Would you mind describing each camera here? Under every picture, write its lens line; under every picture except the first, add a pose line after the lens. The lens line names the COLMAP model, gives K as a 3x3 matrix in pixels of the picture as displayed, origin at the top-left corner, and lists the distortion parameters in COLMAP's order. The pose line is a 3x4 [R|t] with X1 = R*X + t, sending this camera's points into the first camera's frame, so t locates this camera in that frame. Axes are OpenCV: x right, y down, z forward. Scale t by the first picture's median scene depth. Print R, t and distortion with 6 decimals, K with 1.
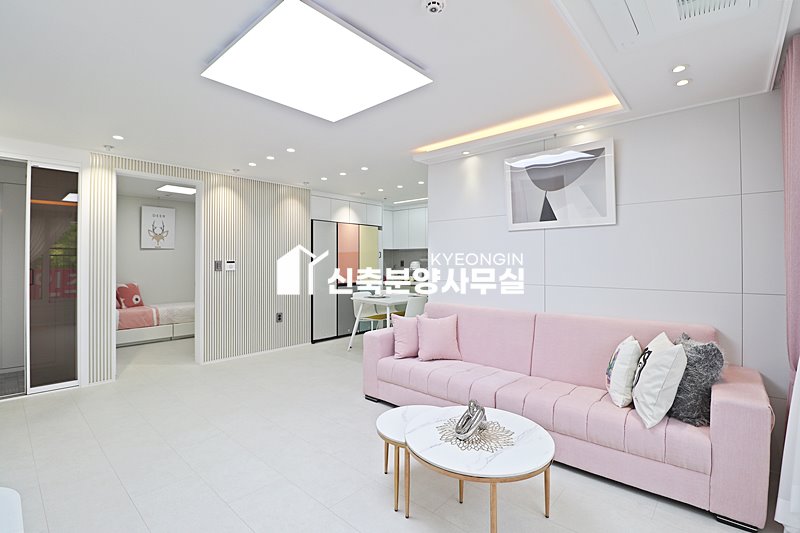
lens RADIAL K [[369.6, 0, 406.3], [0, 369.6, 259.4], [0, 0, 1]] dist [-0.011405, -0.007403]
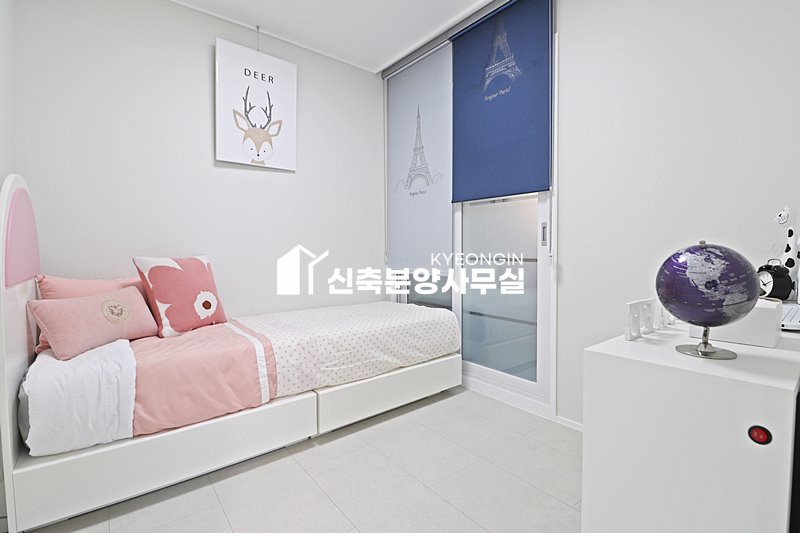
lens RADIAL K [[369.6, 0, 396.8], [0, 369.6, 265.1], [0, 0, 1]] dist [-0.011405, -0.007403]
pose [[0.982026, -0.002477, -0.188729, -0.568152], [0.008338, 0.999507, 0.030267, 0.072406], [0.188561, -0.031297, 0.981563, 0.797362]]
